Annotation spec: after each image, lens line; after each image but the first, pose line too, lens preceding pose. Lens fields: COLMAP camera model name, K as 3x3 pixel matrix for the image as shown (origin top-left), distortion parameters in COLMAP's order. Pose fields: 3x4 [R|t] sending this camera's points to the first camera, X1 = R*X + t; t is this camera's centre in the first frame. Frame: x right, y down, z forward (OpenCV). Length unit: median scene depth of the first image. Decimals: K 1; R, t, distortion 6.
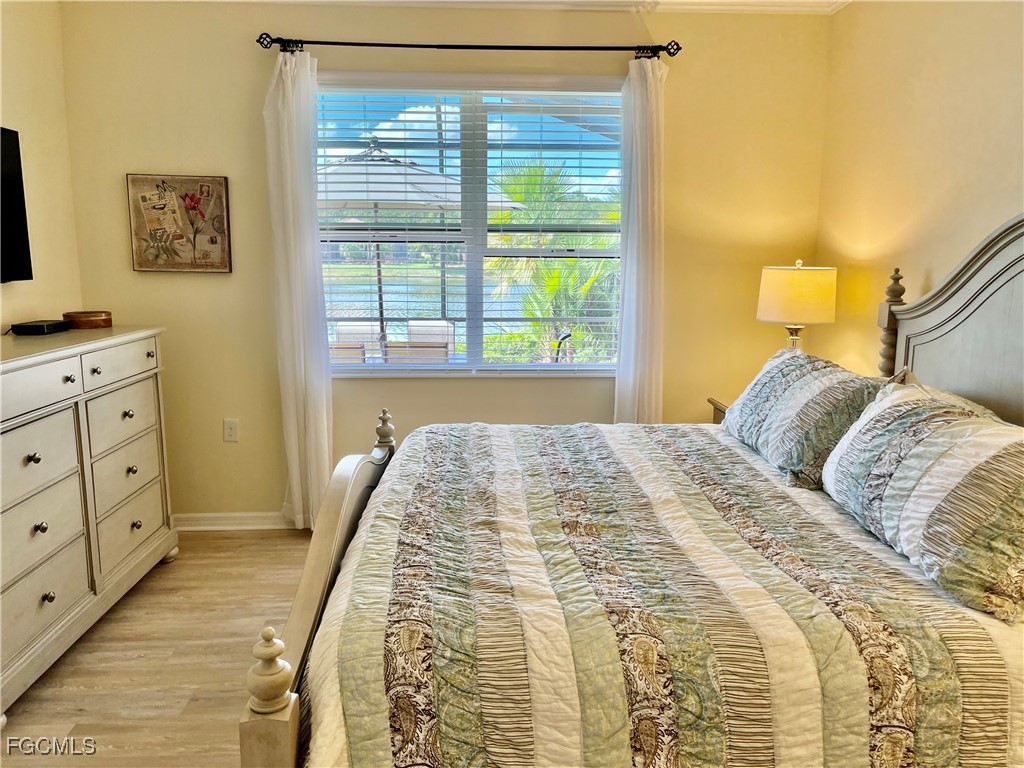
lens RADIAL K [[768.6, 0, 502.0], [0, 768.6, 382.2], [0, 0, 1]] dist [0.052668, -0.066455]
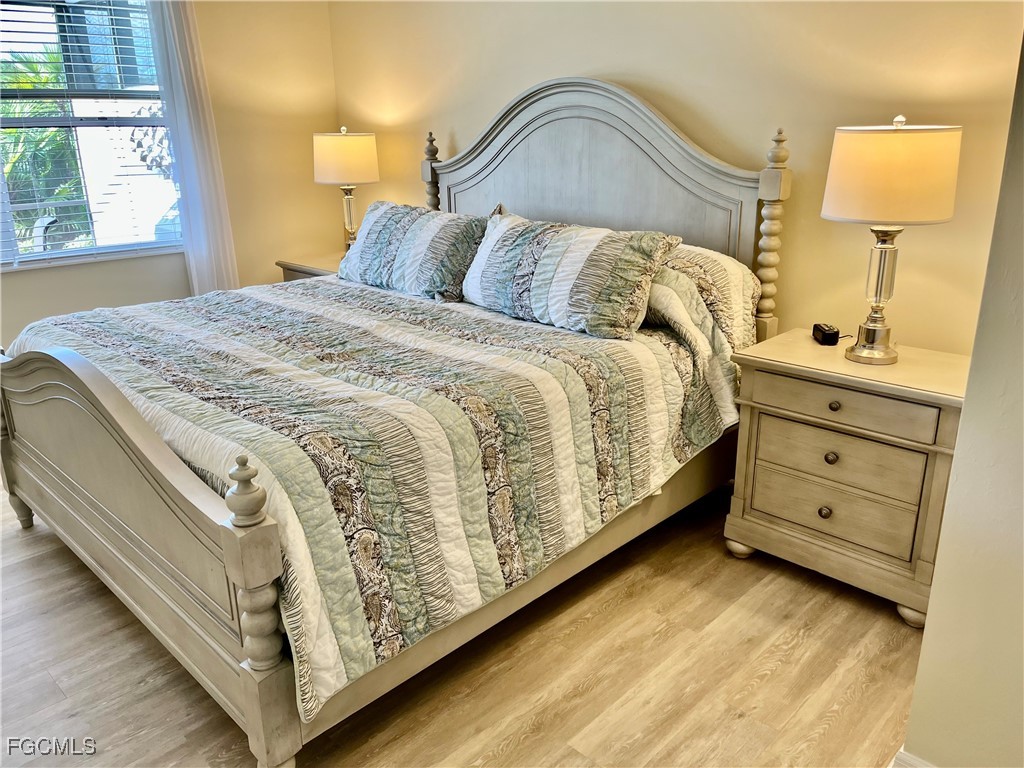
lens RADIAL K [[768.6, 0, 513.1], [0, 768.6, 378.8], [0, 0, 1]] dist [0.052668, -0.066455]
pose [[0.734821, -0.221049, 0.641229, -0.550516], [0.124503, 0.973298, 0.192847, 0.032731], [-0.666736, -0.061873, 0.742721, -0.072187]]
